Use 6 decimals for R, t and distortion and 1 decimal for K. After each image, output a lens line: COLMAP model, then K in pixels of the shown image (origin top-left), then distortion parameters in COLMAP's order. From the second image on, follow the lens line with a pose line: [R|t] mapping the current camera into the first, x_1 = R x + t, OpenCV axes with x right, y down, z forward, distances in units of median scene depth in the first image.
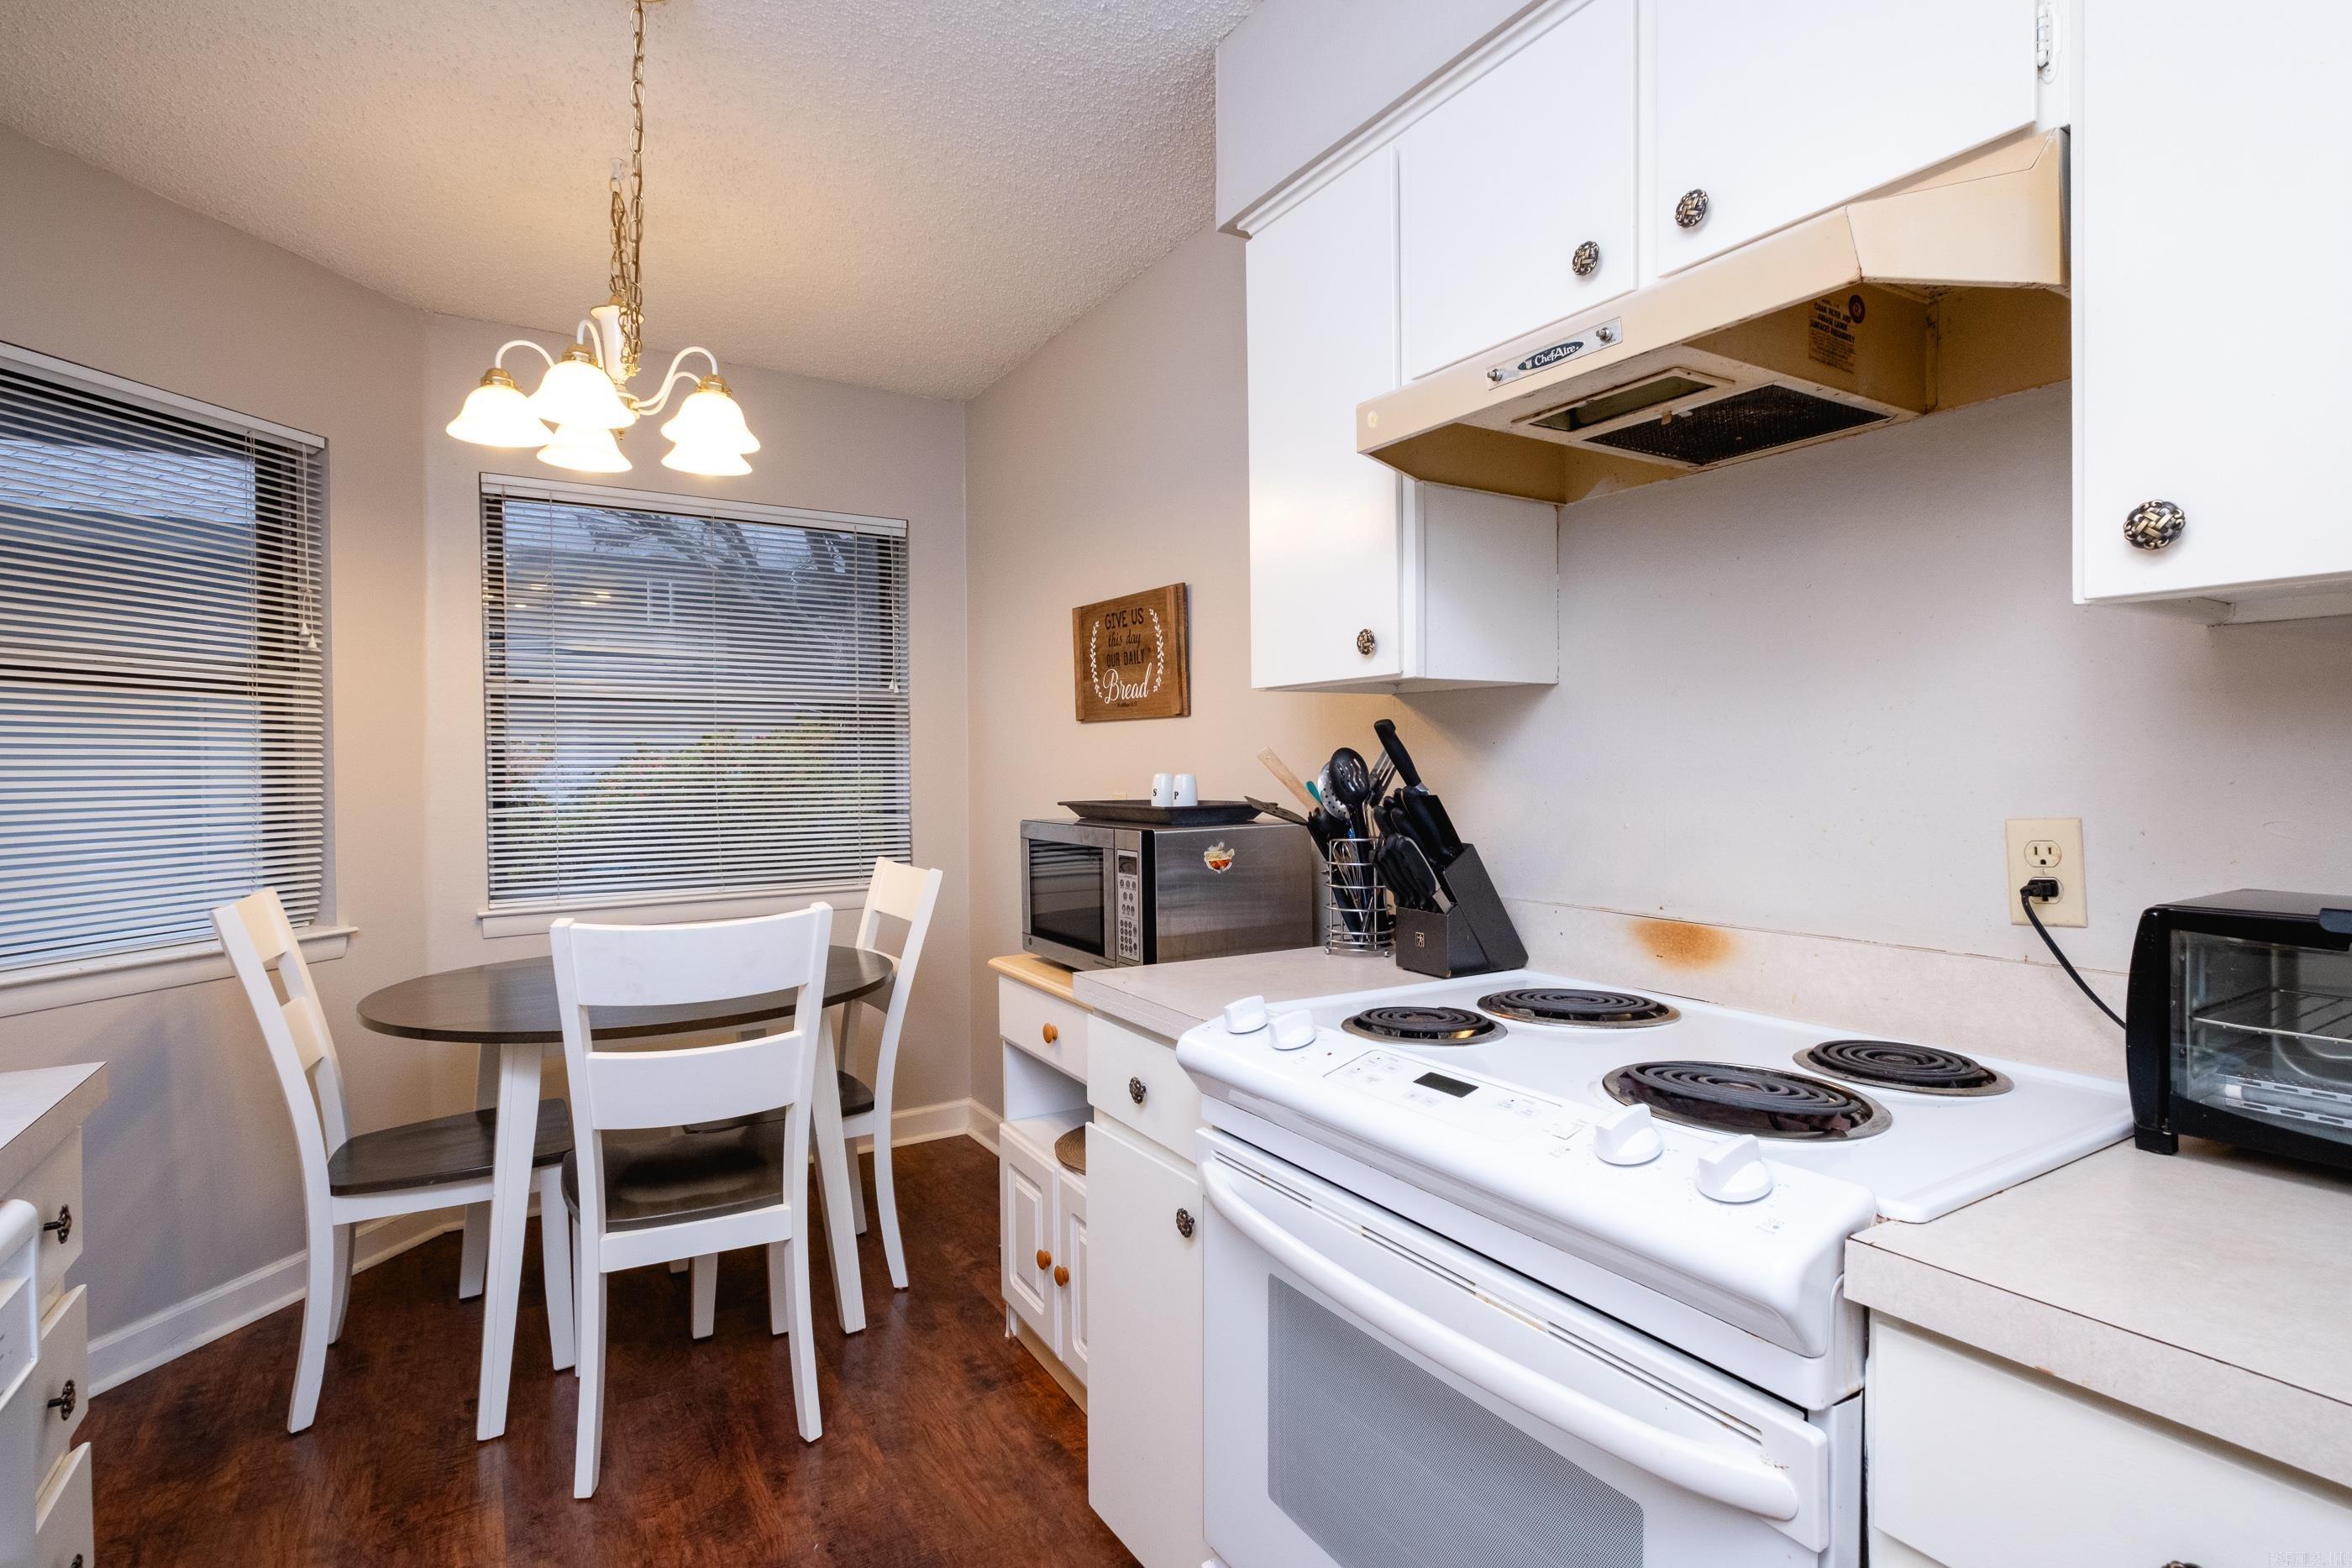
lens RADIAL K [[1144.7, 0, 1185.6], [0, 1144.7, 786.9], [0, 0, 1]] dist [-0.001047, -0.000708]
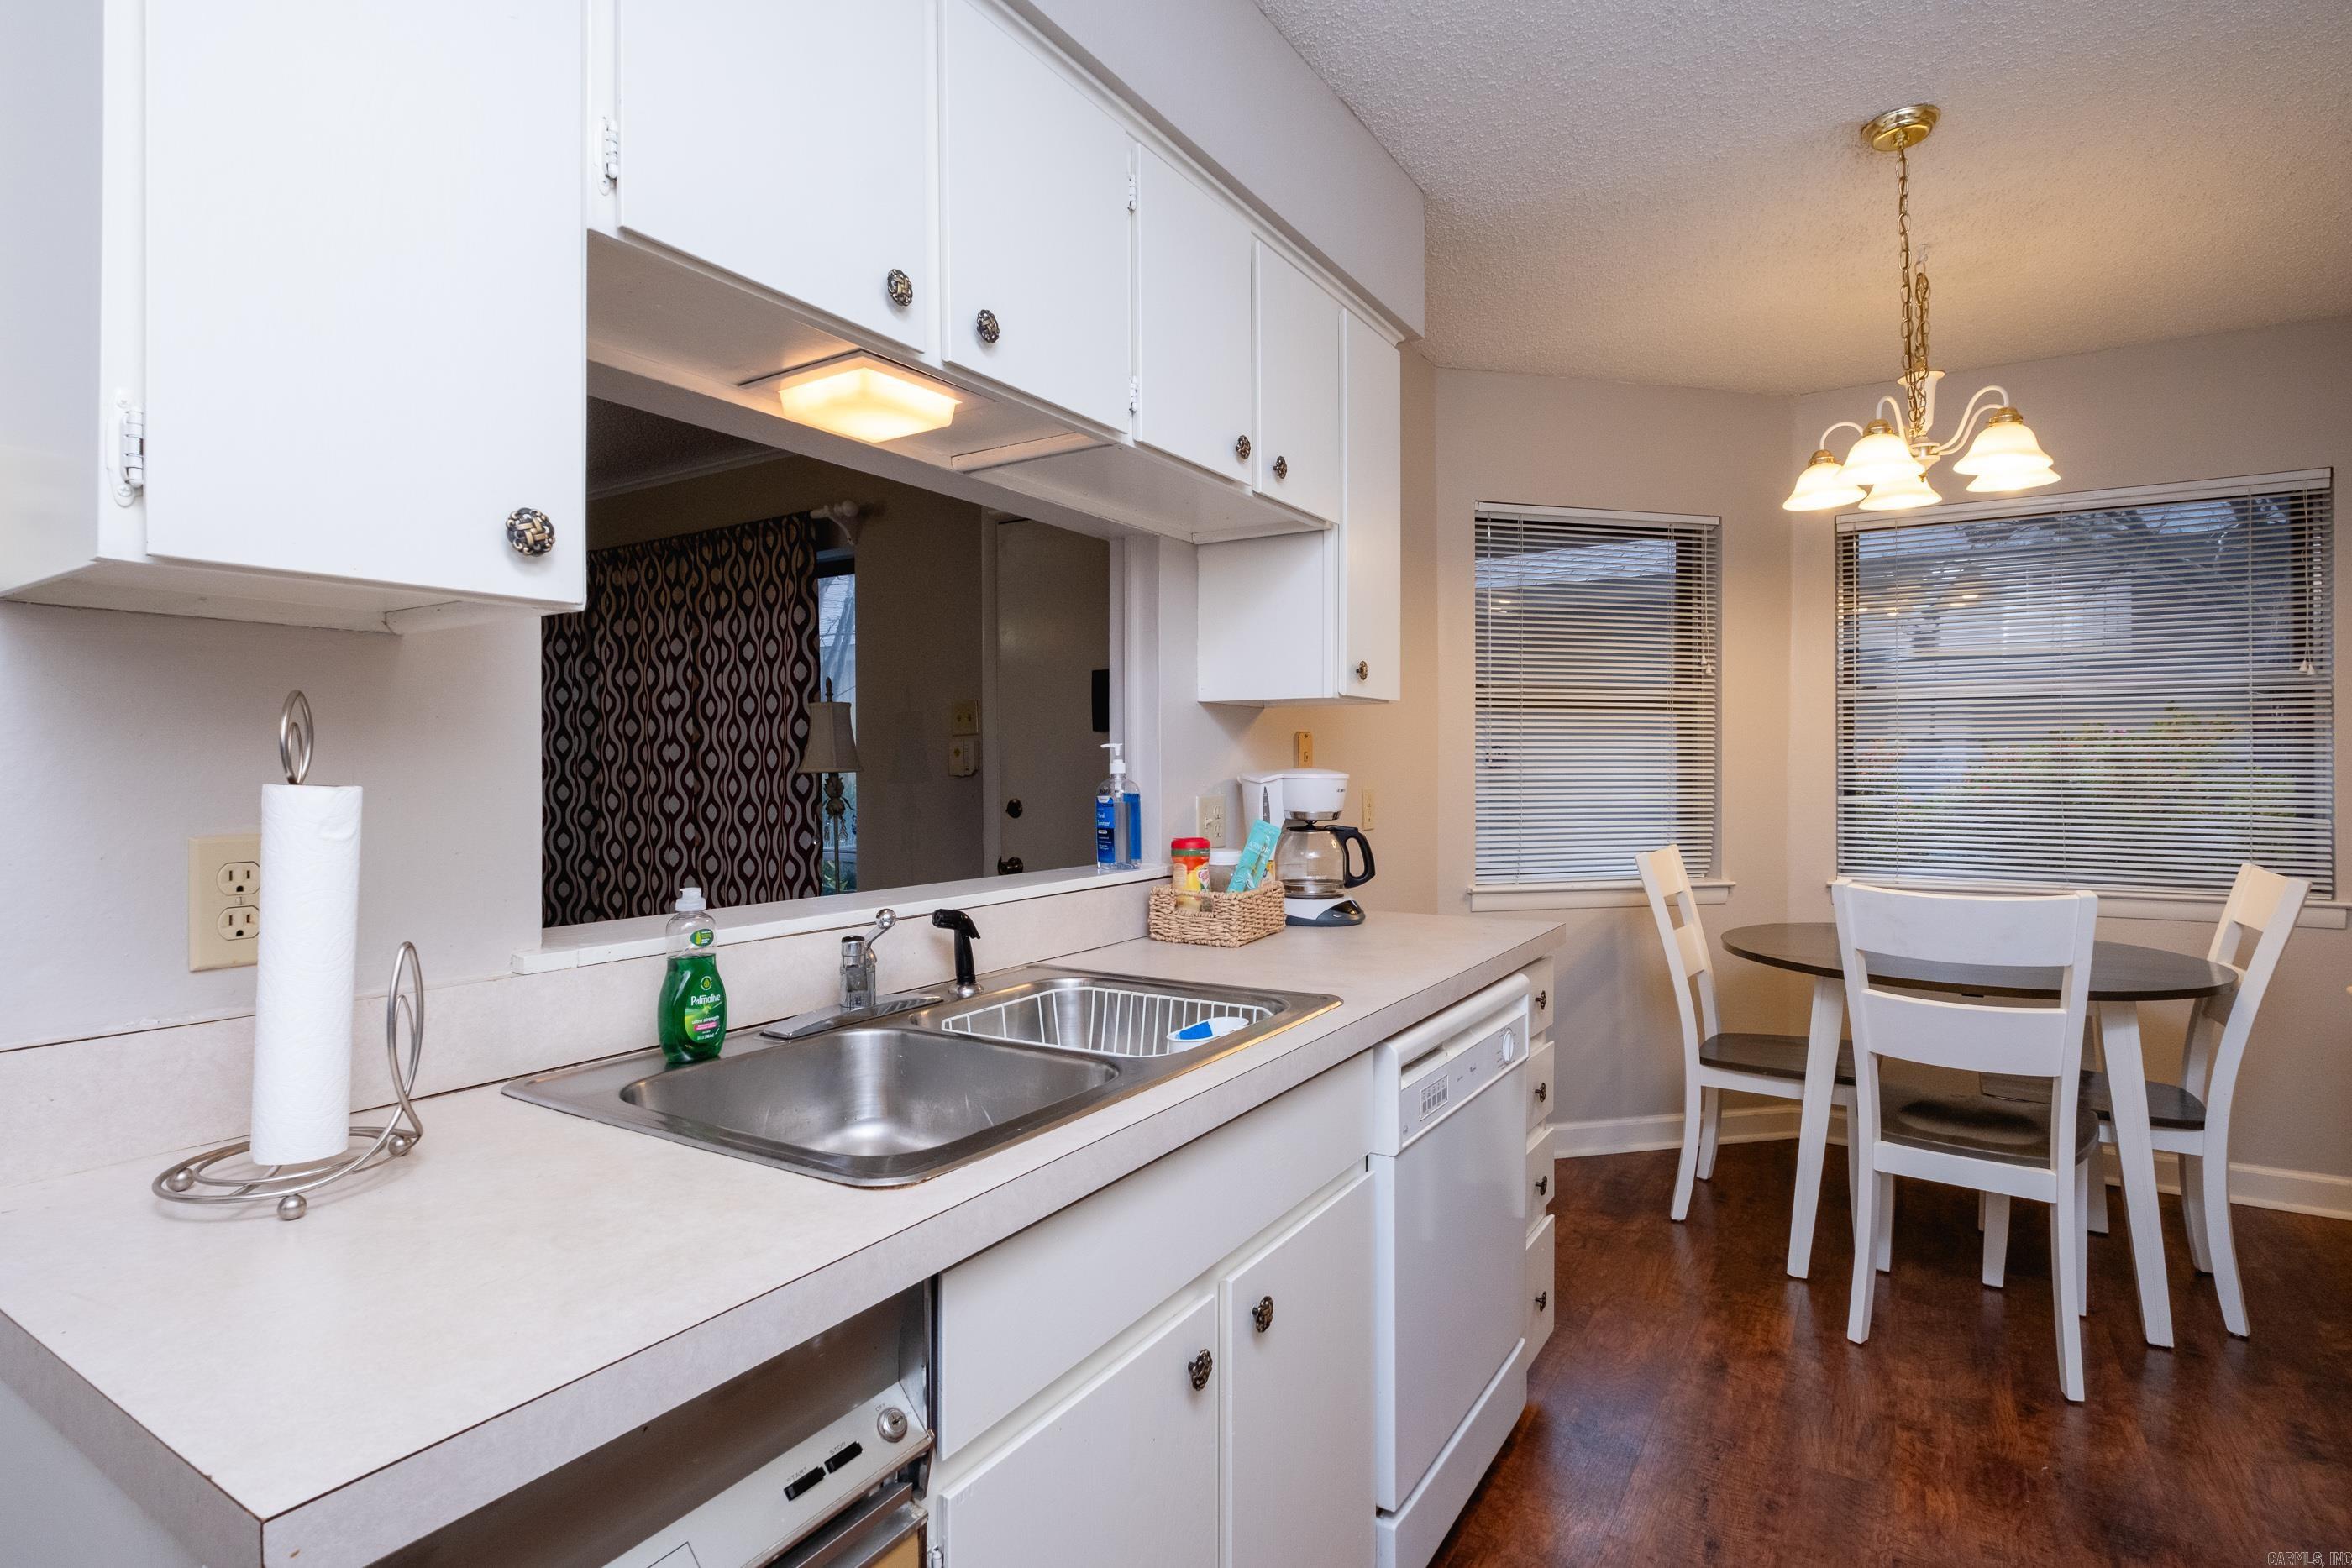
lens RADIAL K [[1148.2, 0, 1197.7], [0, 1148.2, 768.2], [0, 0, 1]] dist [-0.002767, -0.000188]
pose [[0.443952, 0.009008, -0.896005, 0.200372], [-0.018769, 0.999824, 0.000752, 0.002009], [0.895854, 0.016483, 0.444043, -0.157530]]
